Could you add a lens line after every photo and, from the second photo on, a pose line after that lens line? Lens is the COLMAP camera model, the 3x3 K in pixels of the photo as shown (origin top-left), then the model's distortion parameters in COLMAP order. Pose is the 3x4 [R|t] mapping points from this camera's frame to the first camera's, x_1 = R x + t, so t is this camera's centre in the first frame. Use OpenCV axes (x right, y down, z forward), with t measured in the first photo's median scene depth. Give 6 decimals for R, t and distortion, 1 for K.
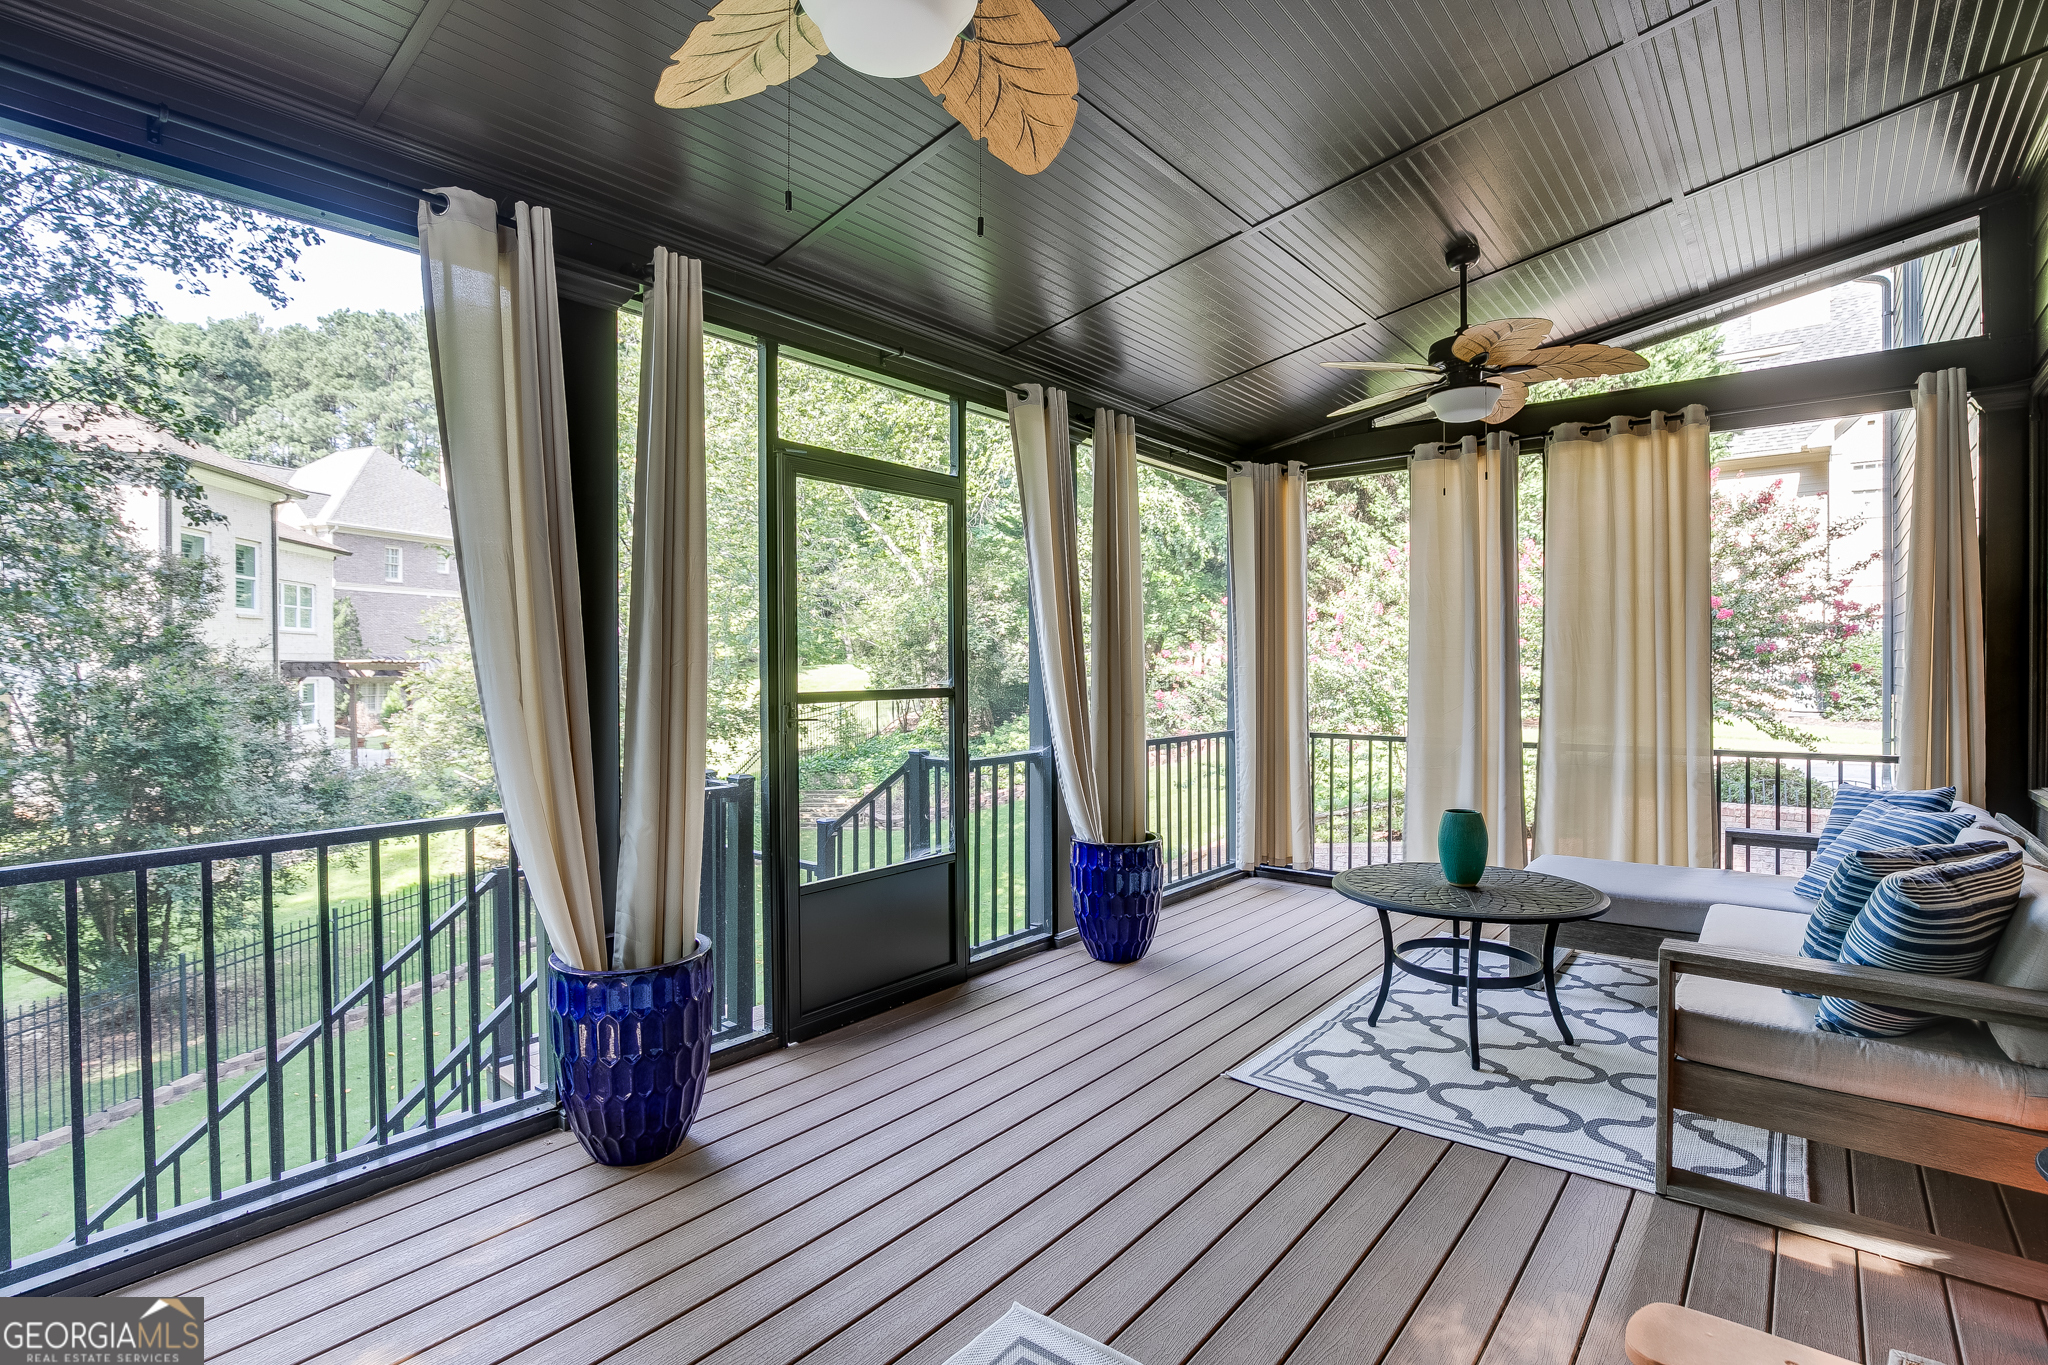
lens RADIAL K [[988.3, 0, 1017.4], [0, 988.3, 687.4], [0, 0, 1]] dist [-0.003222, -0.000484]
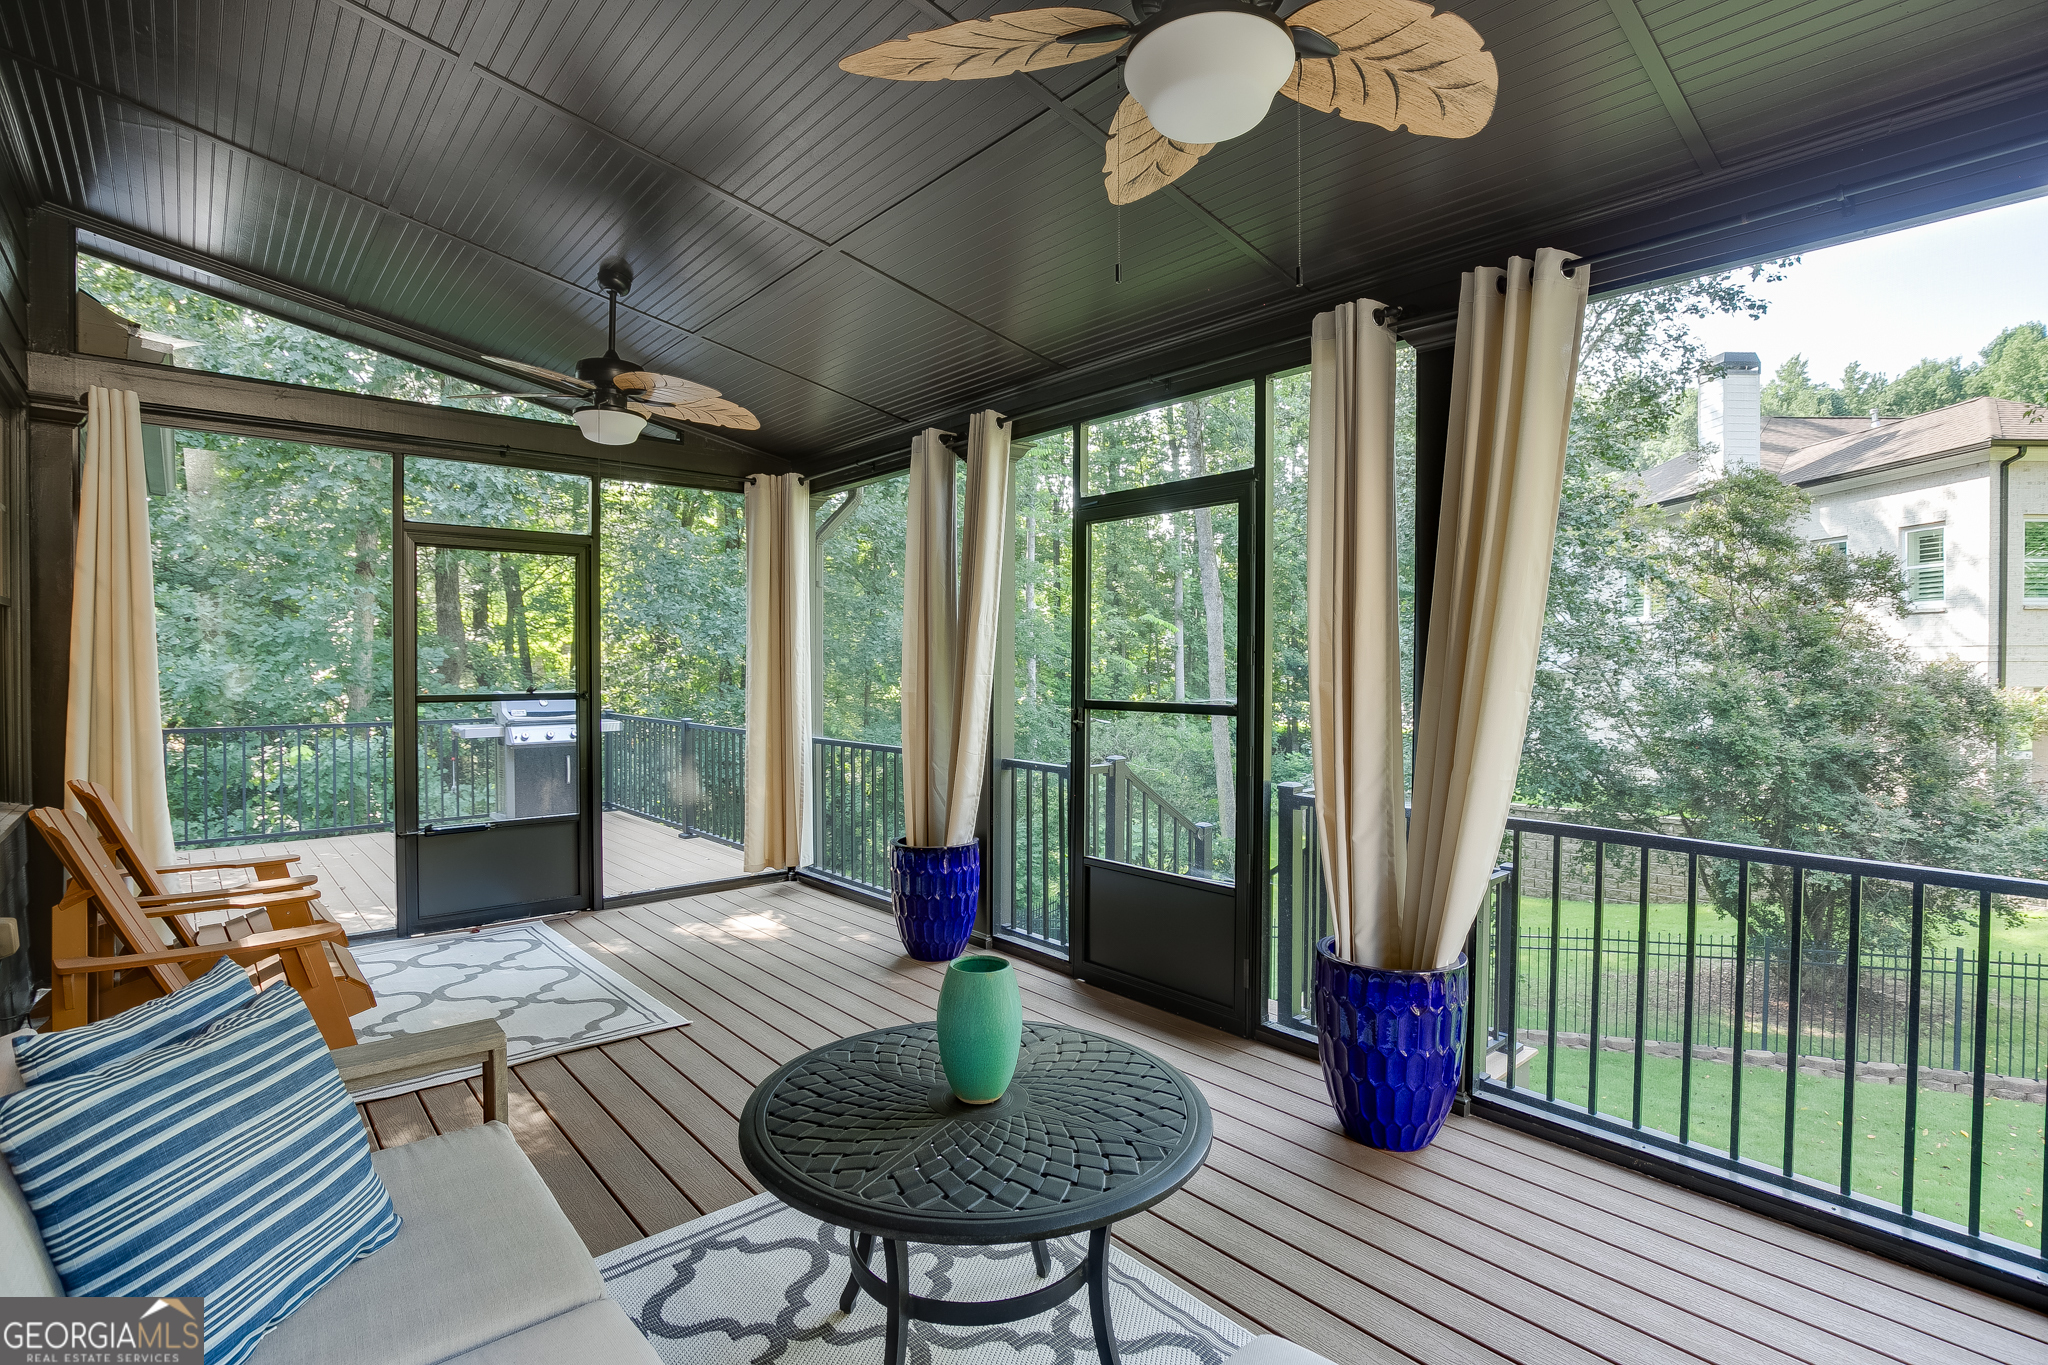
lens RADIAL K [[988.3, 0, 1017.4], [0, 988.3, 687.4], [0, 0, 1]] dist [-0.003222, -0.000484]
pose [[-0.189183, 0.032297, -0.981411, 0.864014], [-0.014983, 0.999248, 0.035772, -0.046405], [0.981828, 0.021471, -0.188557, 0.983247]]
